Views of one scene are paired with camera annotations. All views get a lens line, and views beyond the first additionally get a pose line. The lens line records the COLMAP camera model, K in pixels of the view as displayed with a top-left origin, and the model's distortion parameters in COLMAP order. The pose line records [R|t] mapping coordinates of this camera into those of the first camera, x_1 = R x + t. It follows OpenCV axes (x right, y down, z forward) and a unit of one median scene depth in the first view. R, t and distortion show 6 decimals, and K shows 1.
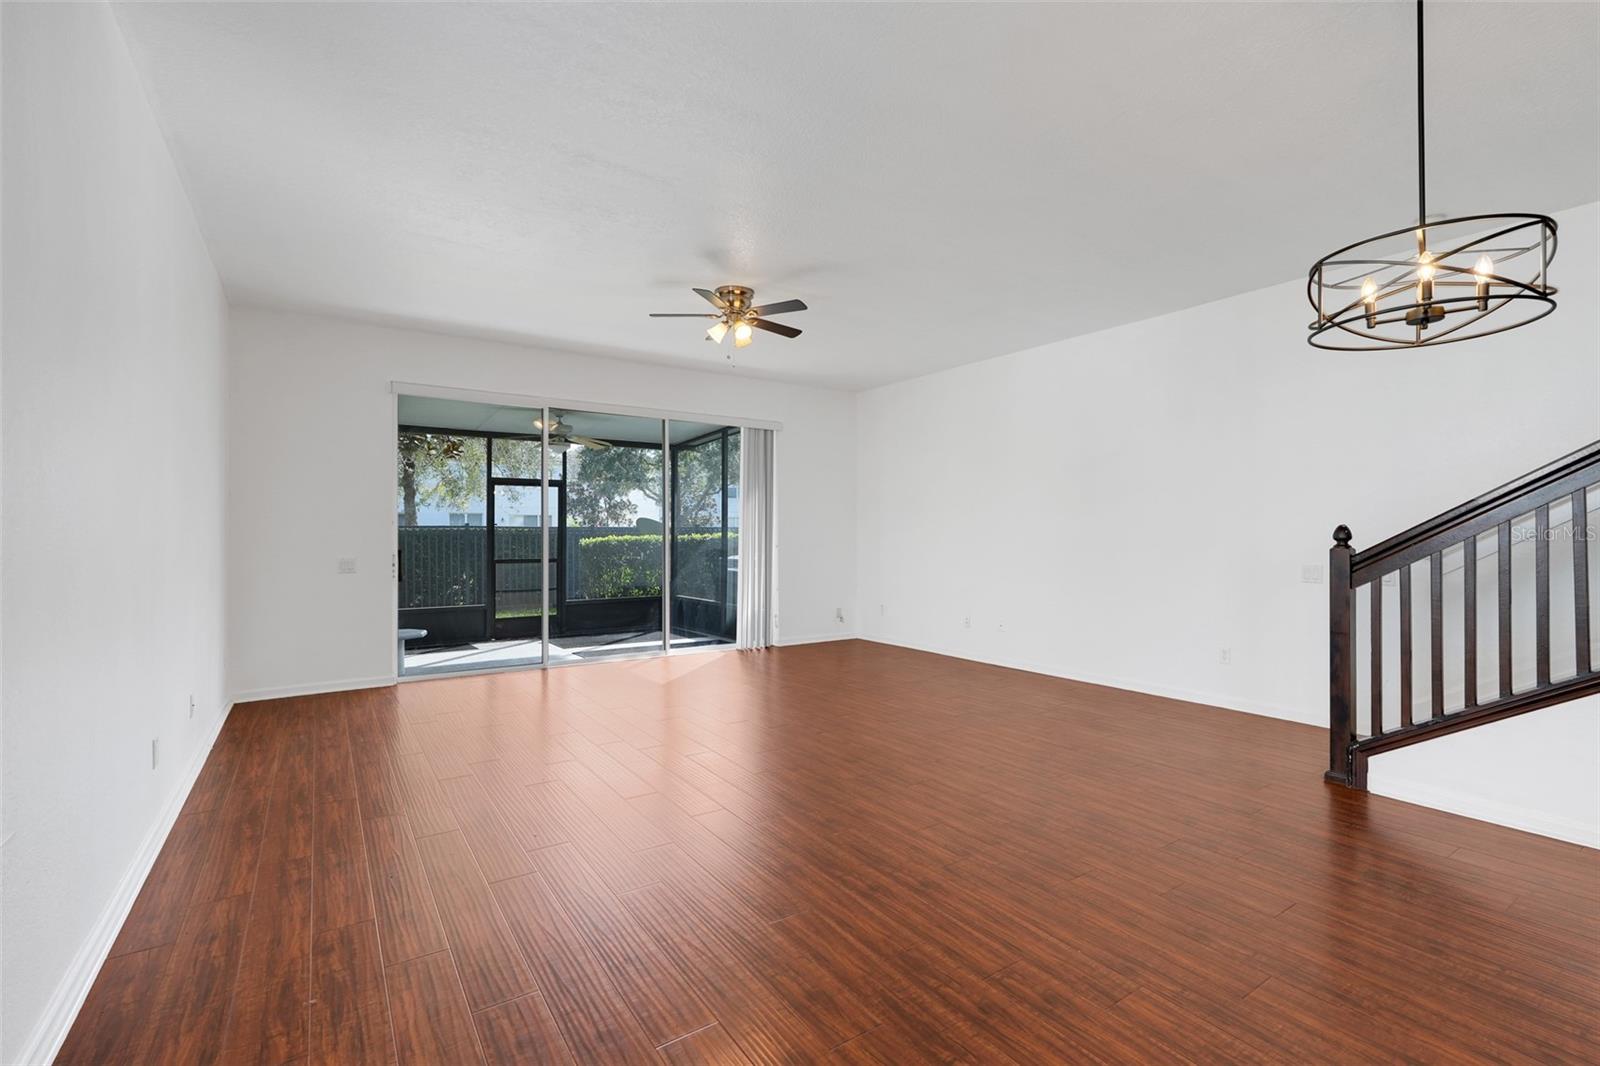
lens RADIAL K [[705.1, 0, 789.7], [0, 705.1, 525.7], [0, 0, 1]] dist [-0.008354, 0.003537]
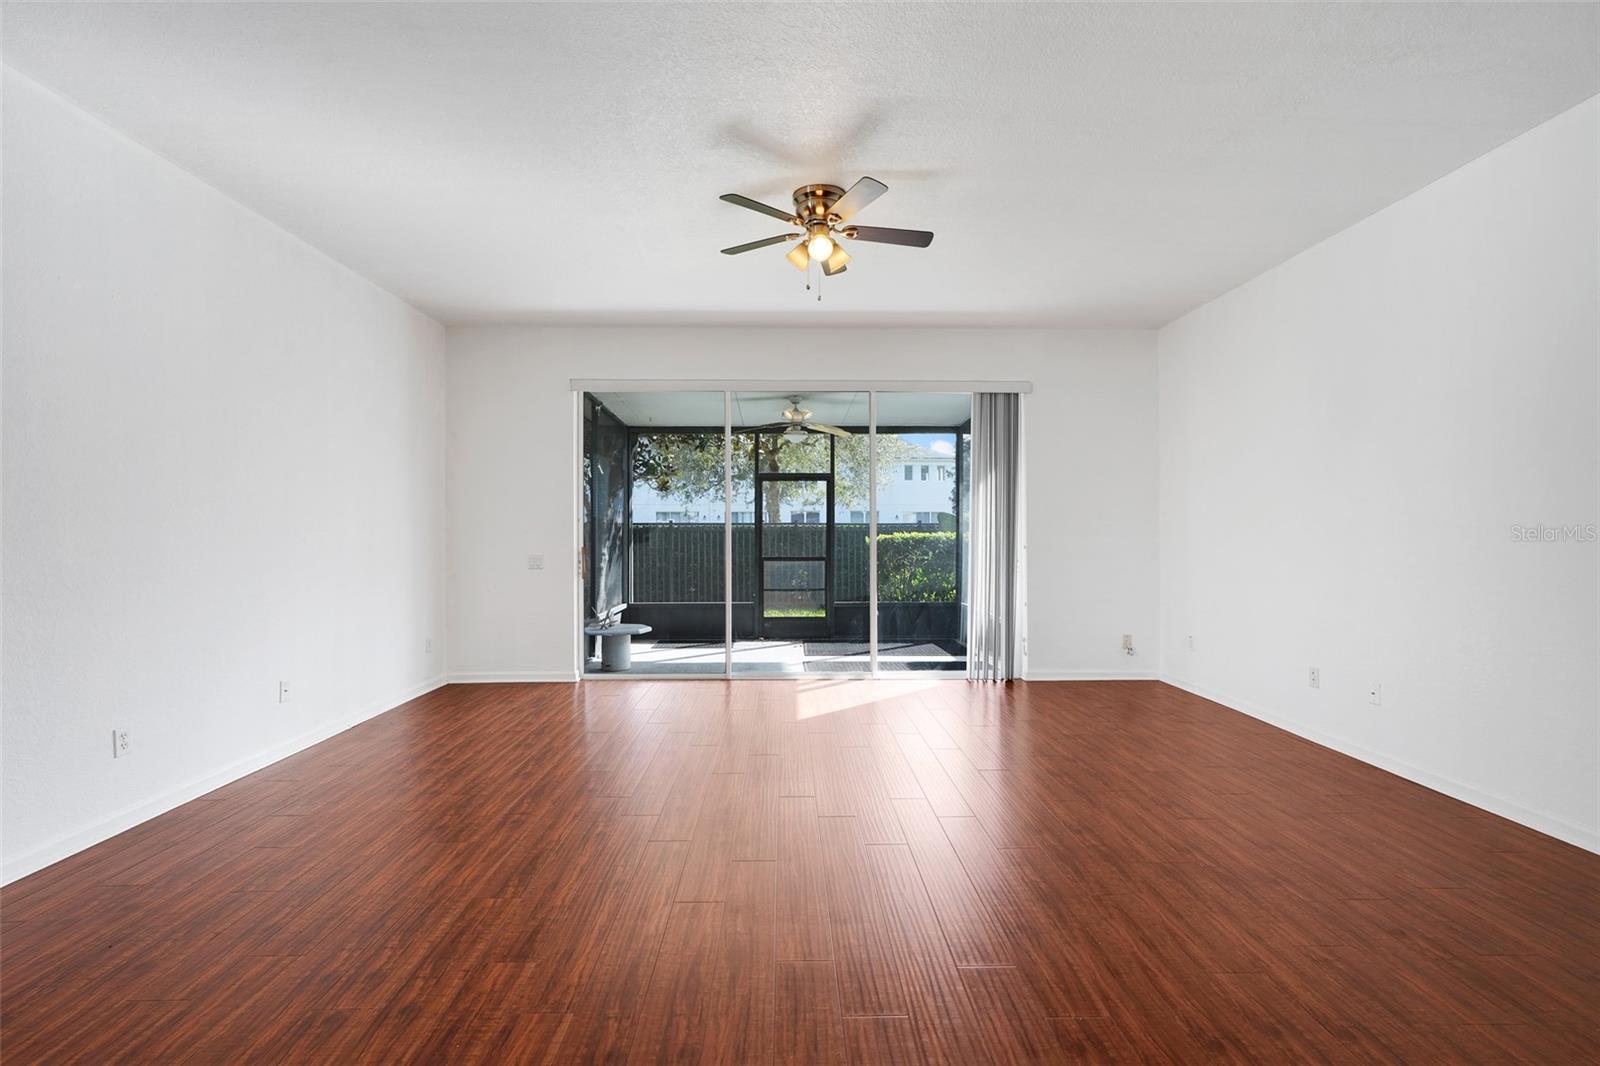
lens RADIAL K [[705.1, 0, 800.6], [0, 705.1, 529.2], [0, 0, 1]] dist [-0.008354, 0.003537]
pose [[0.844452, -0.001497, -0.535629, 0.183135], [0.006831, 0.999945, 0.007976, 0.002423], [0.535587, -0.010394, 0.844416, 0.238969]]
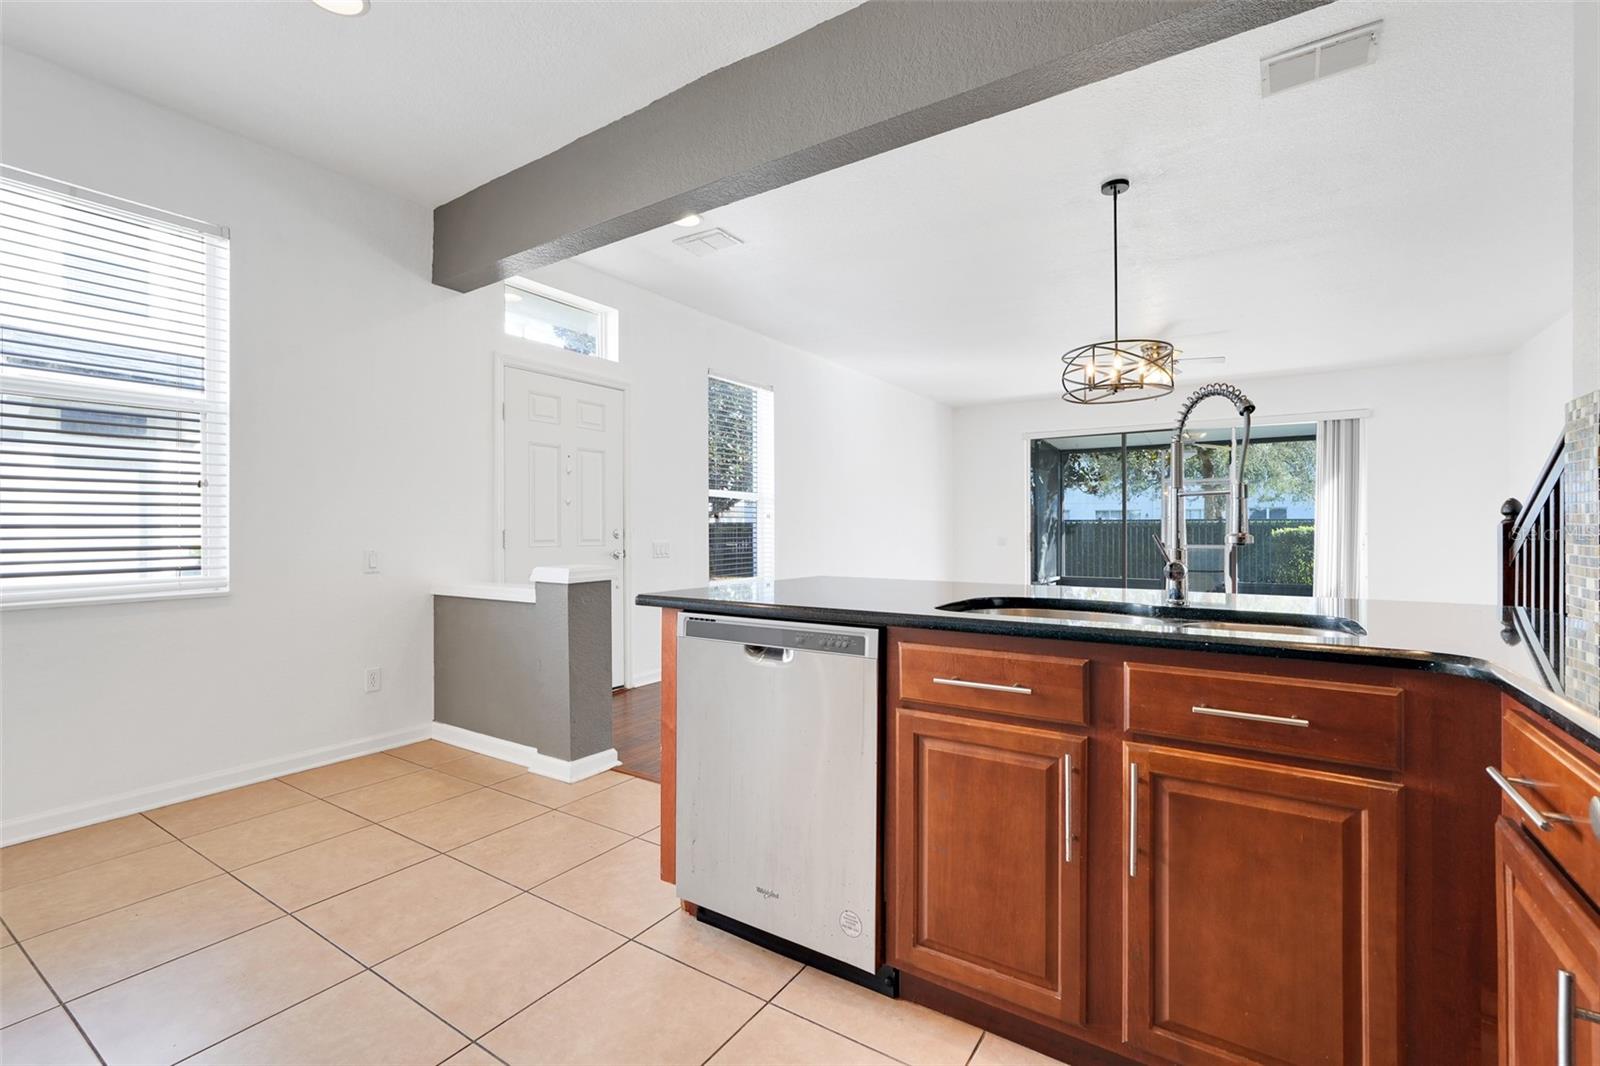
lens RADIAL K [[705.1, 0, 797.5], [0, 705.1, 522.3], [0, 0, 1]] dist [-0.008354, 0.003537]
pose [[0.384689, -0.006469, -0.923024, 0.589161], [0.006205, 0.999971, -0.004423, 0.011567], [0.923026, -0.004026, 0.384717, -0.121593]]
